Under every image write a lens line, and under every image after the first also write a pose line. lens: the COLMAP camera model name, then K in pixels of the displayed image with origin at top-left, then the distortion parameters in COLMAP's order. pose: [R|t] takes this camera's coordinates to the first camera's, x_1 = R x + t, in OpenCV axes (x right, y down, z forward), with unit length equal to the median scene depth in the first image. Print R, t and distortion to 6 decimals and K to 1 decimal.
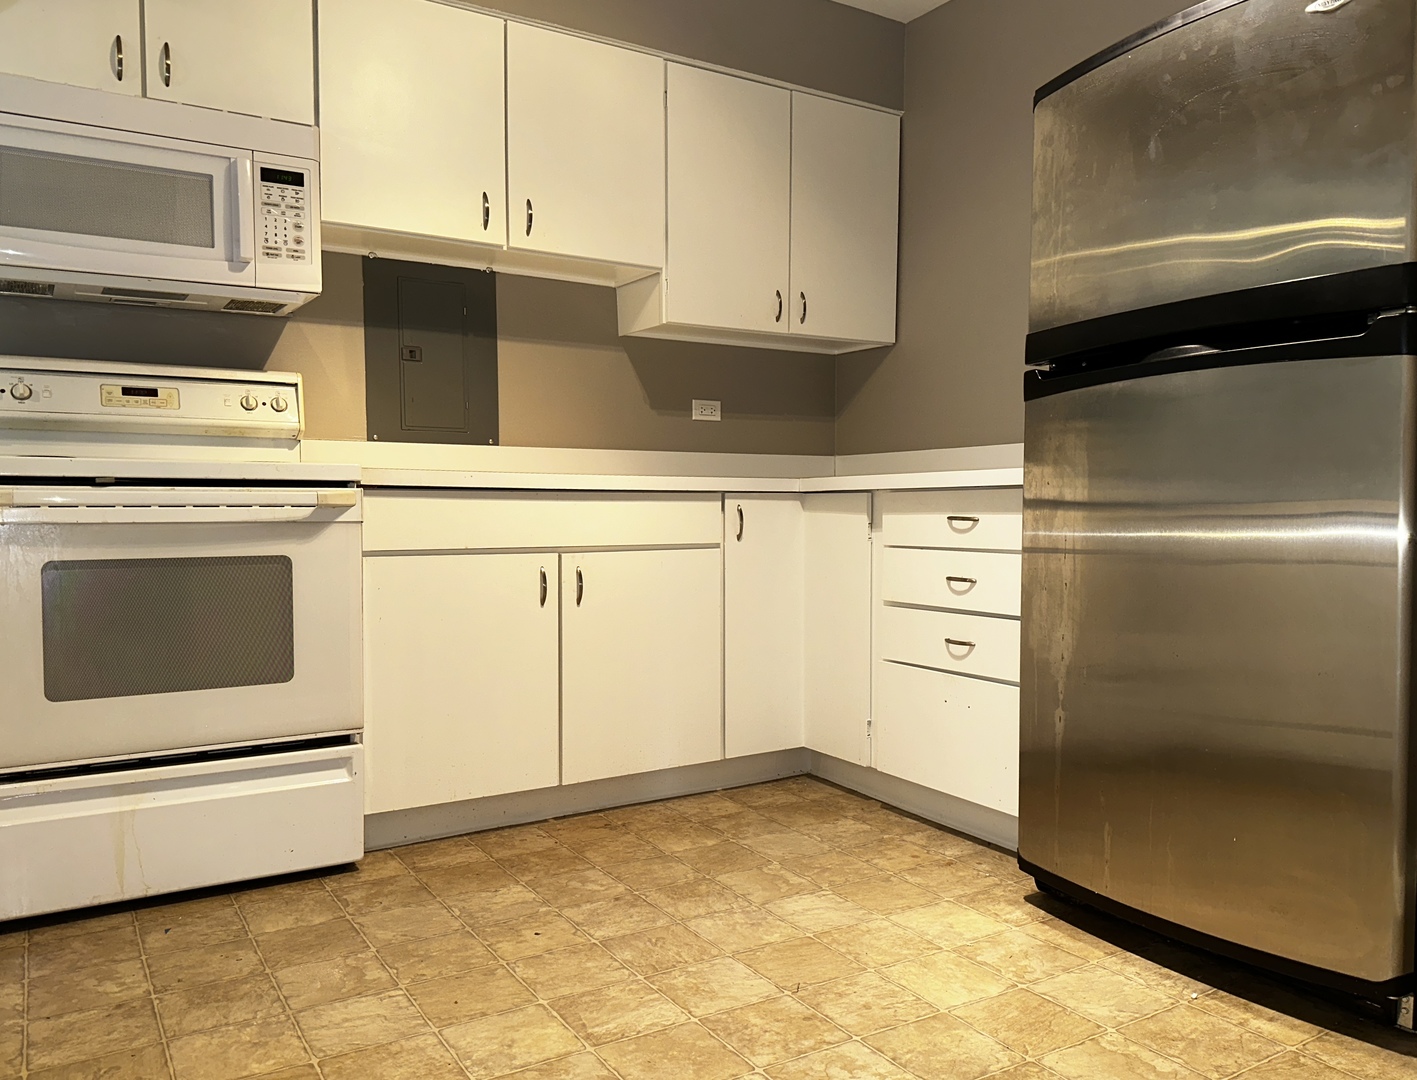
lens RADIAL K [[1059.5, 0, 704.7], [0, 1059.5, 538.0], [0, 0, 1]] dist [0.054358, -0.077569]
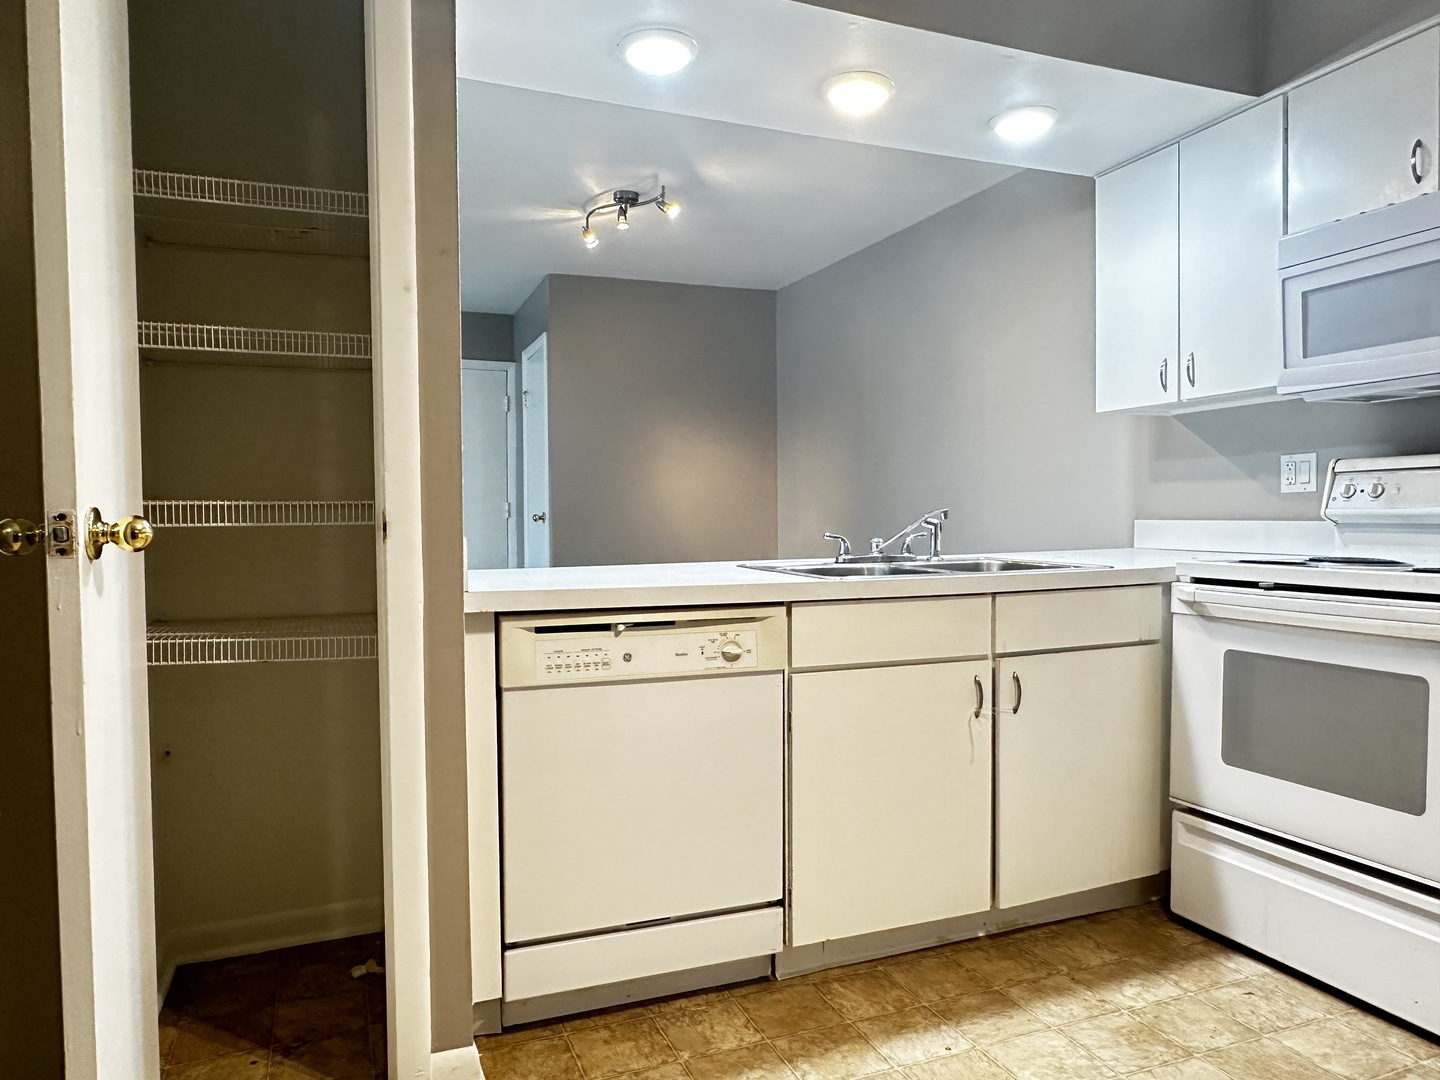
lens RADIAL K [[956.5, 0, 728.7], [0, 956.5, 544.7], [0, 0, 1]] dist [-0.001720, -0.002115]
pose [[-0.154503, 0.028368, -0.987585, 0.464259], [-0.022385, 0.999231, 0.032204, -0.101251], [0.987739, 0.027083, -0.153749, 0.509052]]
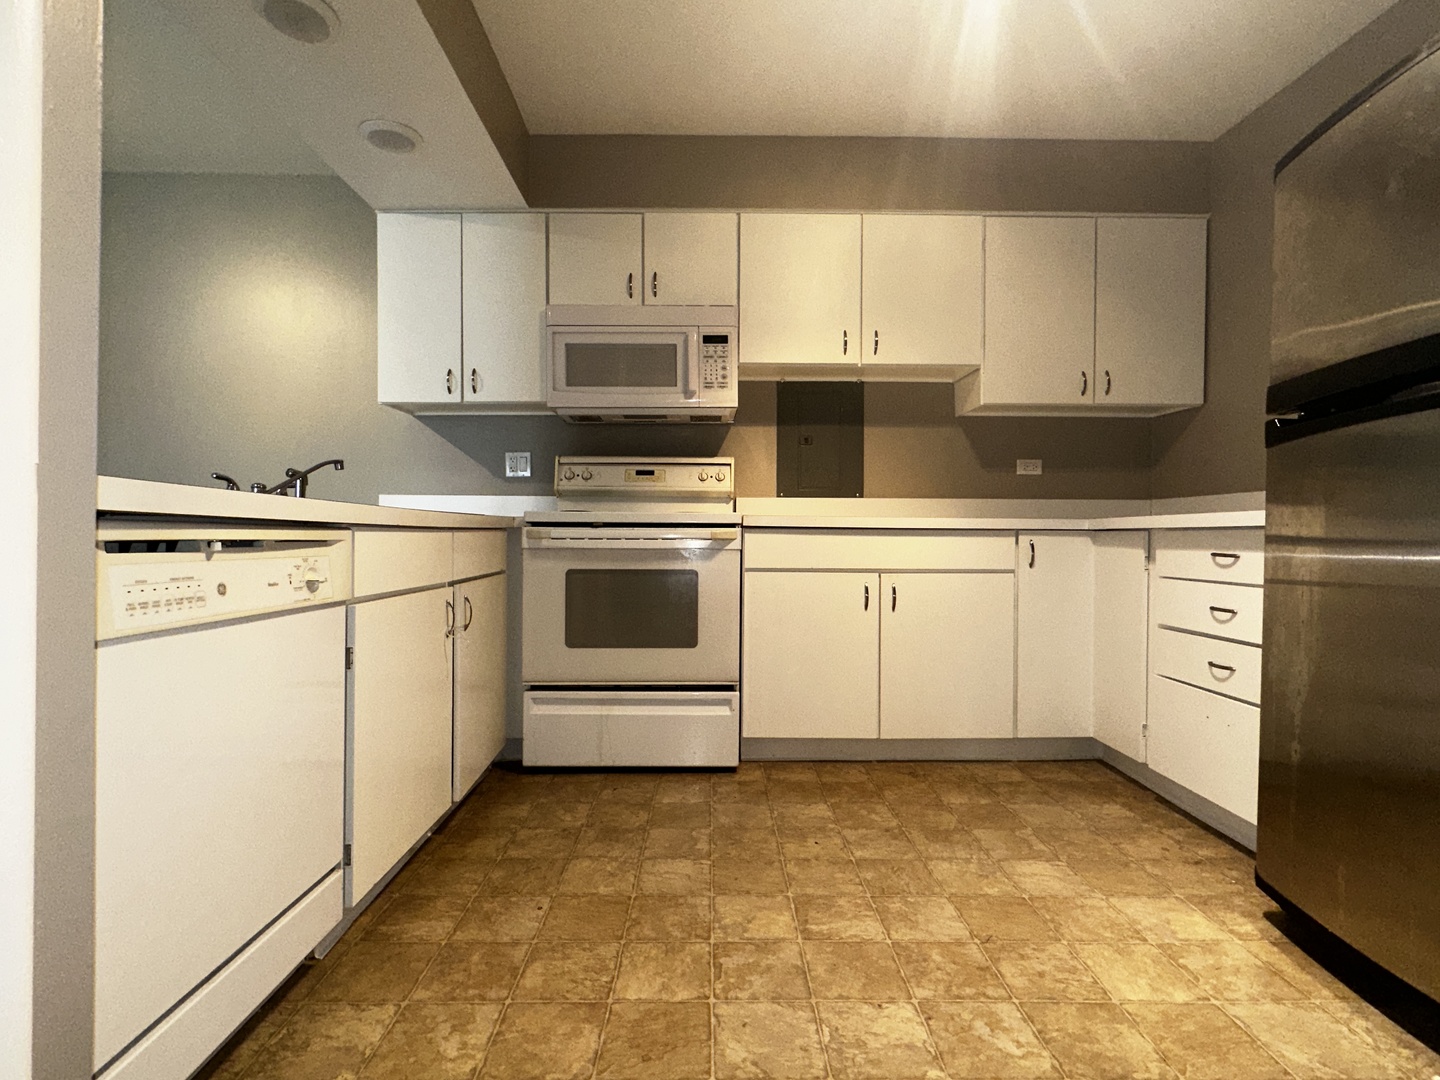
lens RADIAL K [[682.3, 0, 718.2], [0, 682.3, 533.9], [0, 0, 1]] dist [-0.010431, 0.003019]
pose [[0.859860, 0.004527, -0.510510, 0.158827], [-0.021455, 0.999398, -0.027274, -0.010206], [0.510079, 0.034405, 0.859439, 0.118399]]
